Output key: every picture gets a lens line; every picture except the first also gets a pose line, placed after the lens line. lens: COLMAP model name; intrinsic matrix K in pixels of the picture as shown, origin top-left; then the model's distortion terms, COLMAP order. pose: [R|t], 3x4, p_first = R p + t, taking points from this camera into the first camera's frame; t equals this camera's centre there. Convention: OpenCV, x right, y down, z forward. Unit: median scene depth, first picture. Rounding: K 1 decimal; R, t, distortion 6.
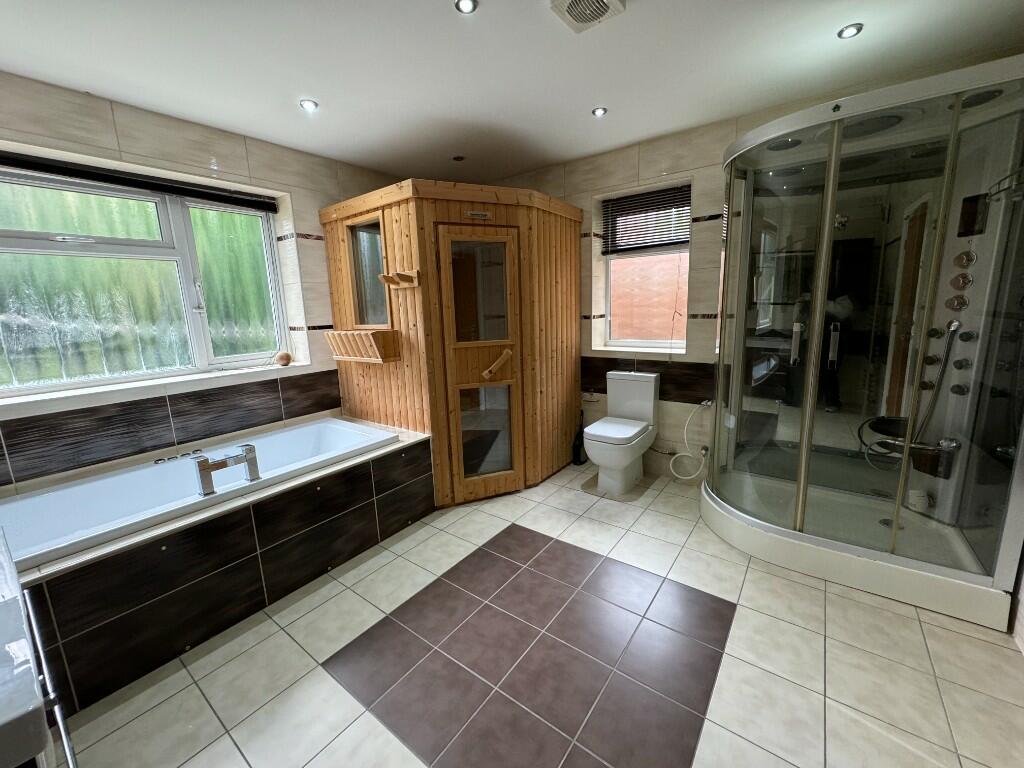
lens RADIAL K [[408.4, 0, 512.9], [0, 408.4, 382.3], [0, 0, 1]] dist [-0.001923, 0.000233]
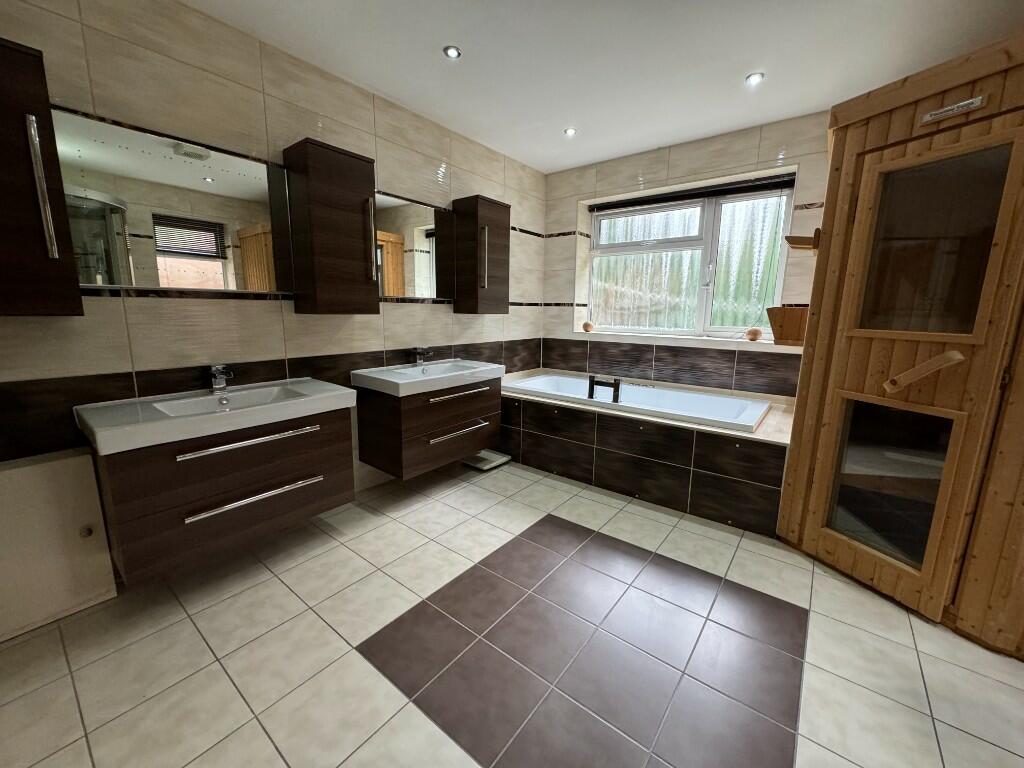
lens RADIAL K [[408.4, 0, 512.2], [0, 408.4, 381.4], [0, 0, 1]] dist [-0.001923, 0.000233]
pose [[-0.021049, 0.208489, -0.977798, 0.588534], [-0.197119, 0.957952, 0.208501, -0.044836], [0.980153, 0.197132, 0.020933, 0.475512]]
